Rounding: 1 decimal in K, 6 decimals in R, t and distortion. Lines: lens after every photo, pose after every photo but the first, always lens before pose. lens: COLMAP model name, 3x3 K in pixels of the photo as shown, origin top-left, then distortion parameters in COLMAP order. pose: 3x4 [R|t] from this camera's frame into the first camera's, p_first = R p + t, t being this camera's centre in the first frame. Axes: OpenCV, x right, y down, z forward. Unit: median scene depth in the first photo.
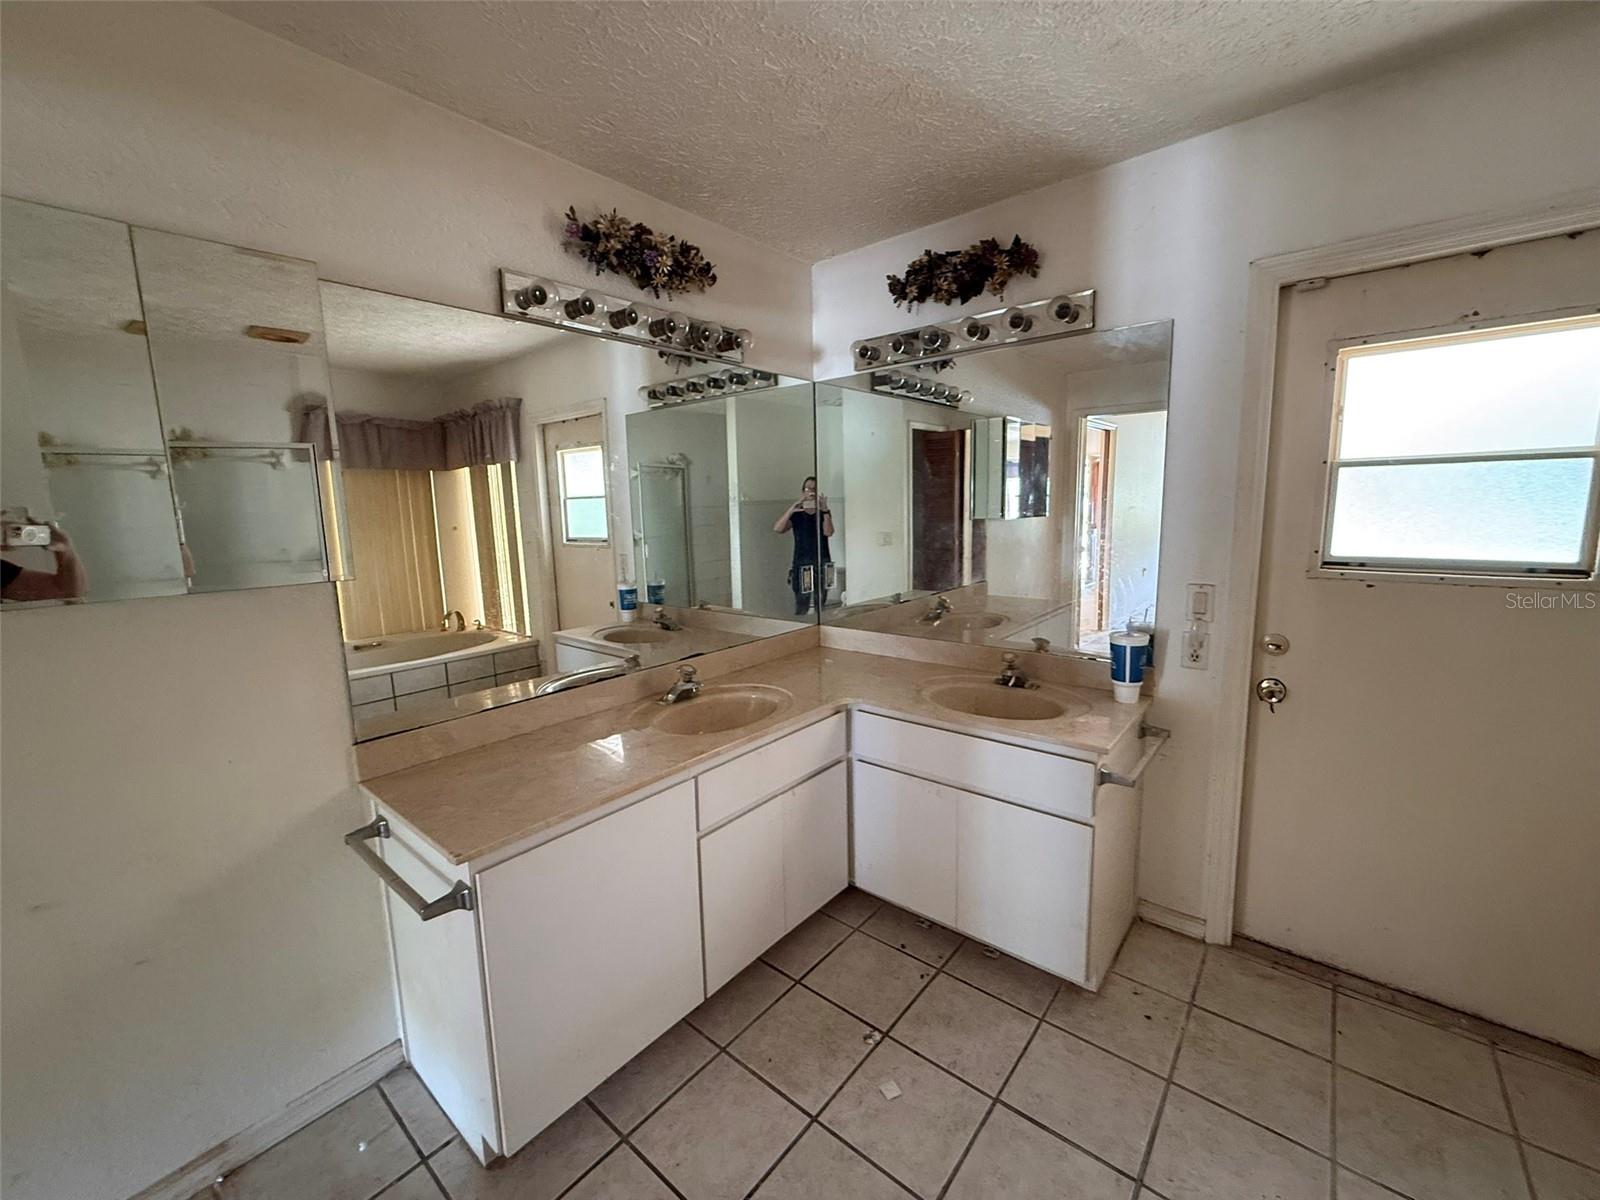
lens RADIAL K [[641.5, 0, 800.4], [0, 641.5, 603.3], [0, 0, 1]] dist [0.001629, 0.000433]
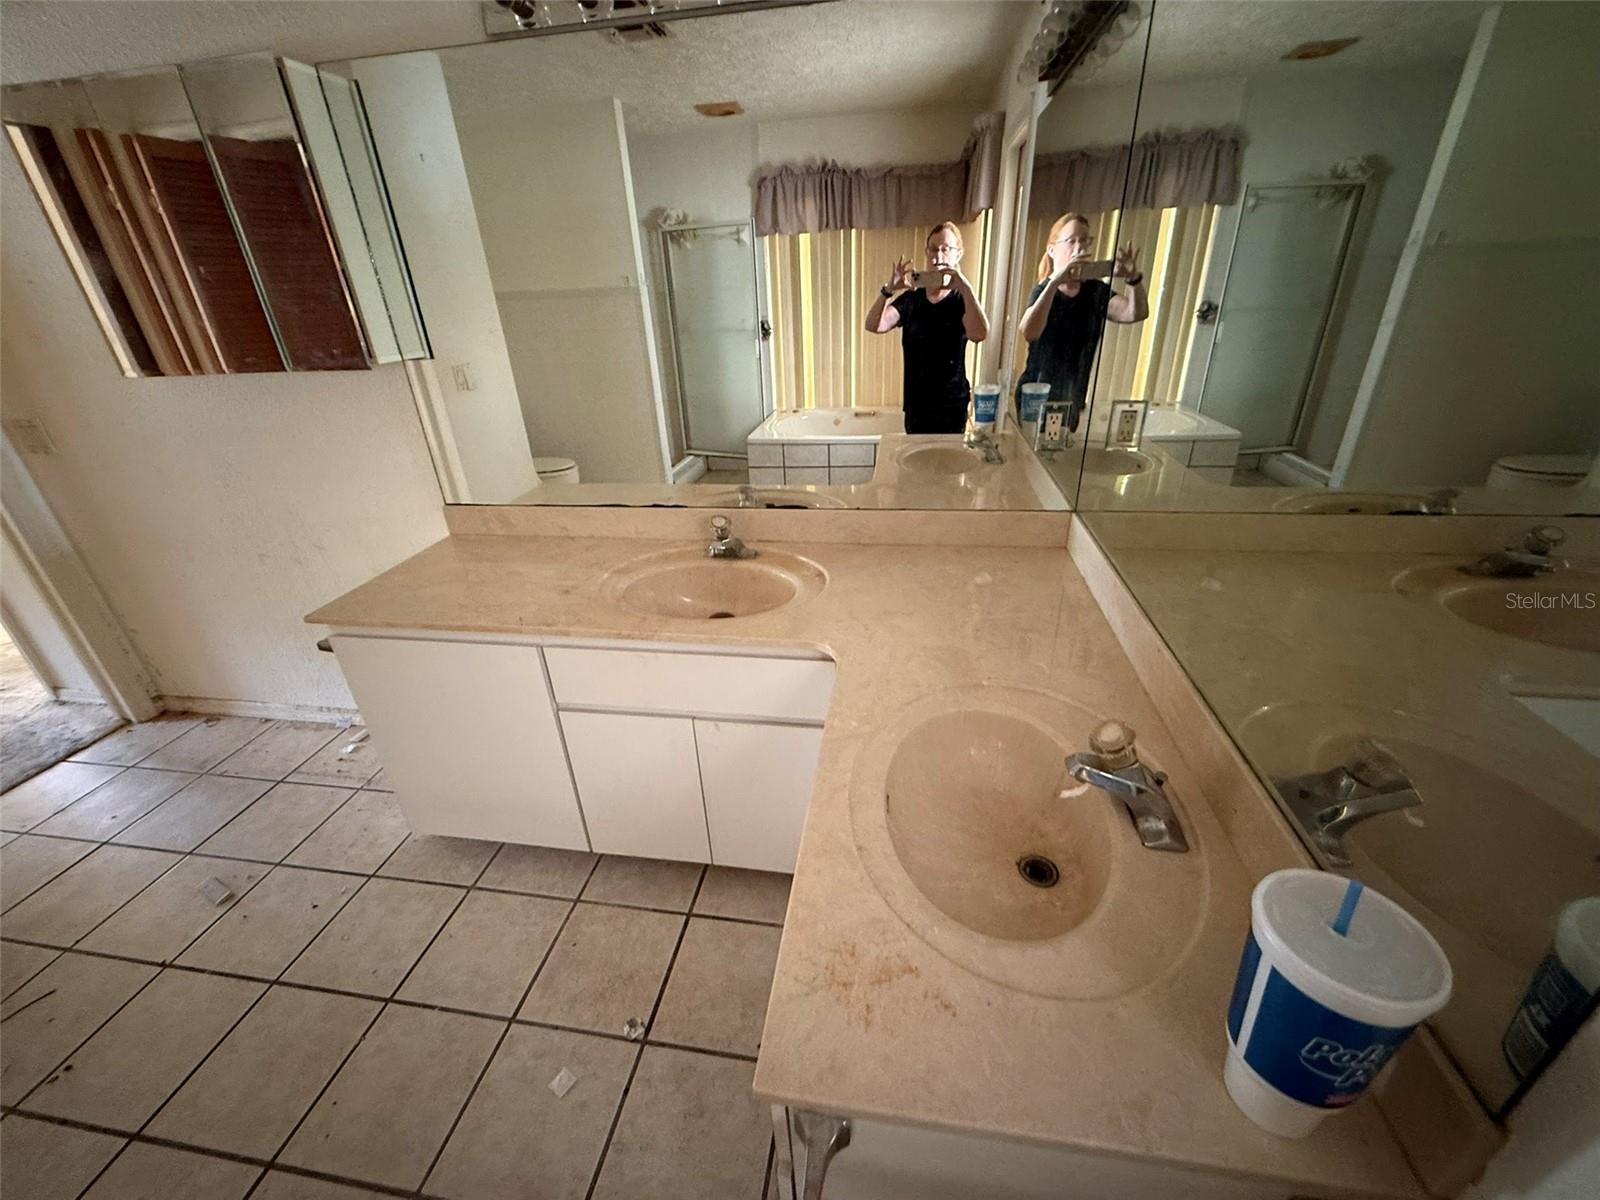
lens RADIAL K [[641.5, 0, 797.4], [0, 641.5, 591.4], [0, 0, 1]] dist [0.001629, 0.000433]
pose [[0.487330, 0.376730, -0.787771, 0.579263], [-0.097008, 0.919920, 0.379916, -0.142113], [0.867813, -0.108725, 0.484851, 0.772688]]
